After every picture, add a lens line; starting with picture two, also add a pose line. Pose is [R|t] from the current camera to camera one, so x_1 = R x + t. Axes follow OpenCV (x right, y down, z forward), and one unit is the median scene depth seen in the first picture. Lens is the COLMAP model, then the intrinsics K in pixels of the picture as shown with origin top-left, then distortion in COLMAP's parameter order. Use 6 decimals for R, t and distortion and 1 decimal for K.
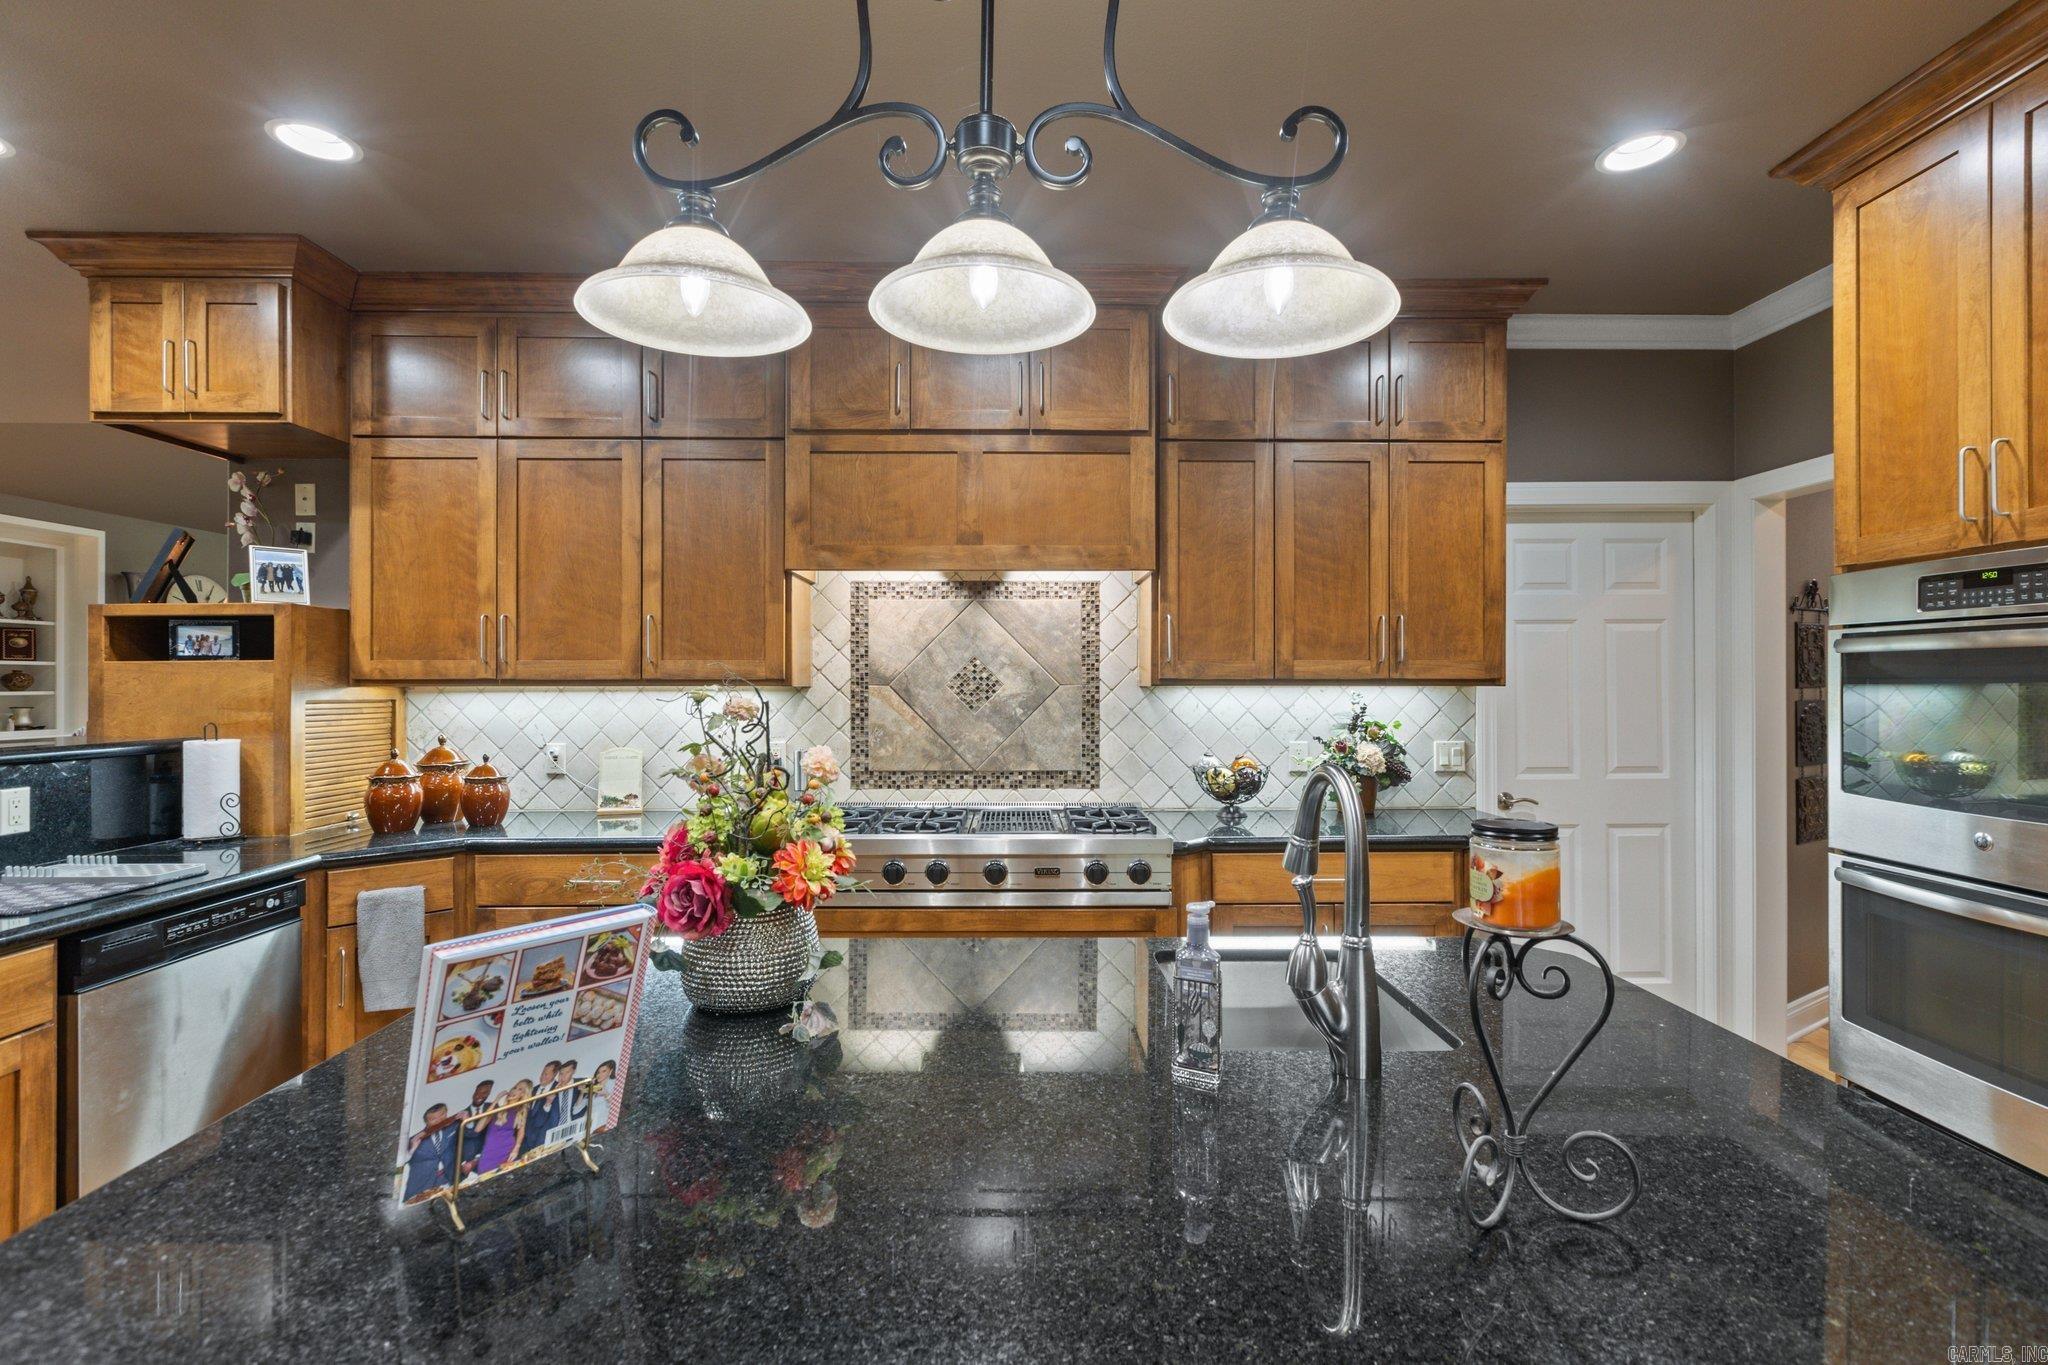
lens RADIAL K [[929.0, 0, 1025.1], [0, 929.0, 680.6], [0, 0, 1]] dist [-0.000096, 0.000011]
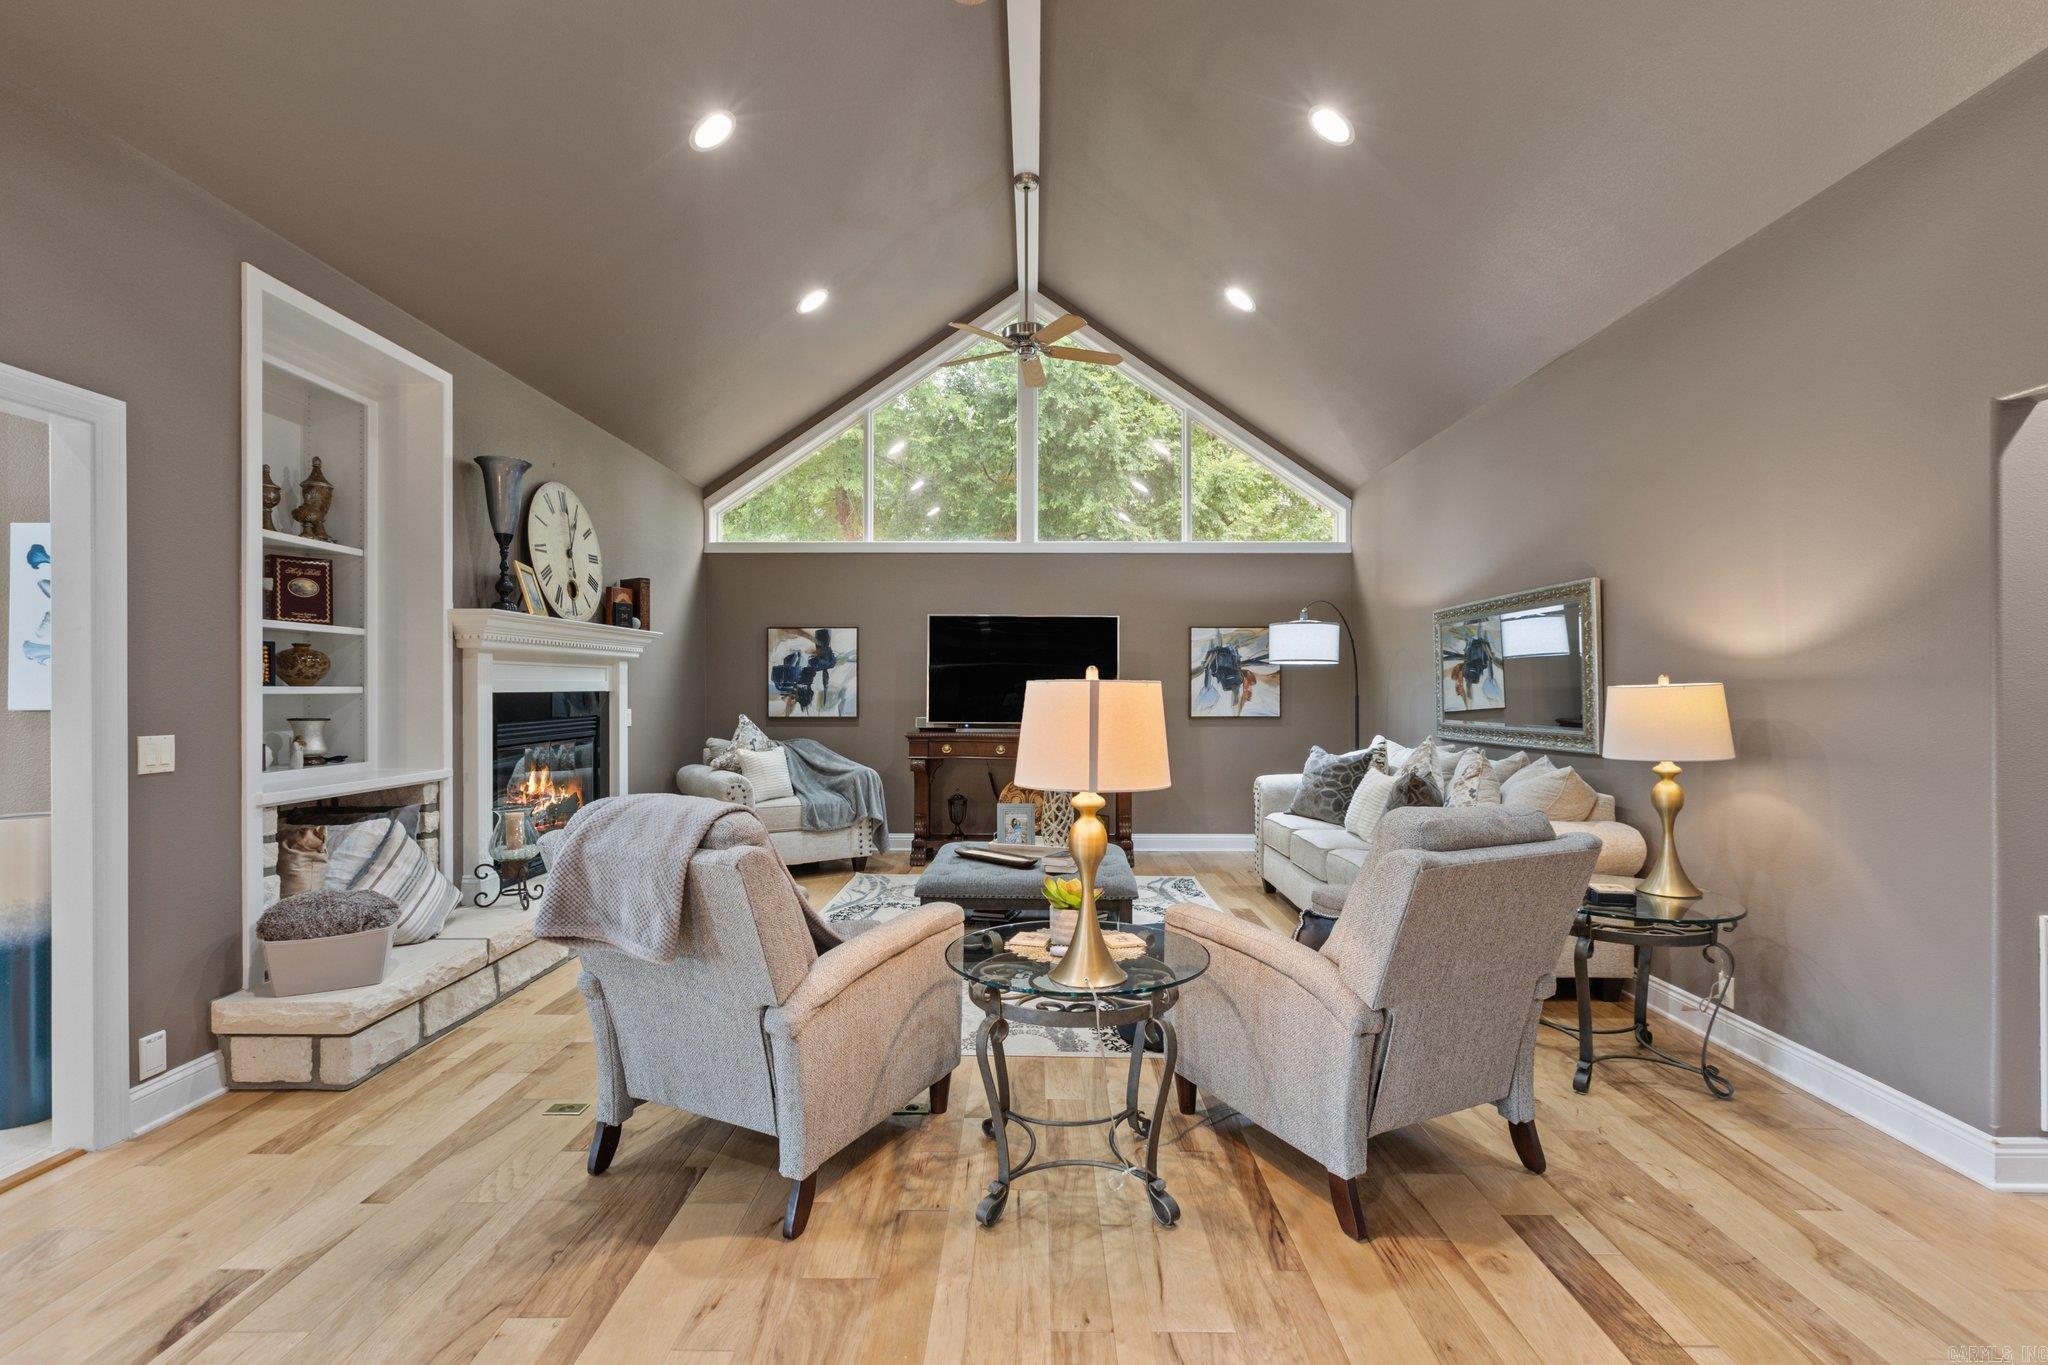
lens RADIAL K [[929.0, 0, 1025.1], [0, 929.0, 686.3], [0, 0, 1]] dist [-0.000096, 0.000011]
pose [[0.999954, 0.001003, -0.009533, -0.690315], [-0.001004, 0.999999, -0.000121, 0.011025], [0.009533, 0.000131, 0.999955, 0.506939]]
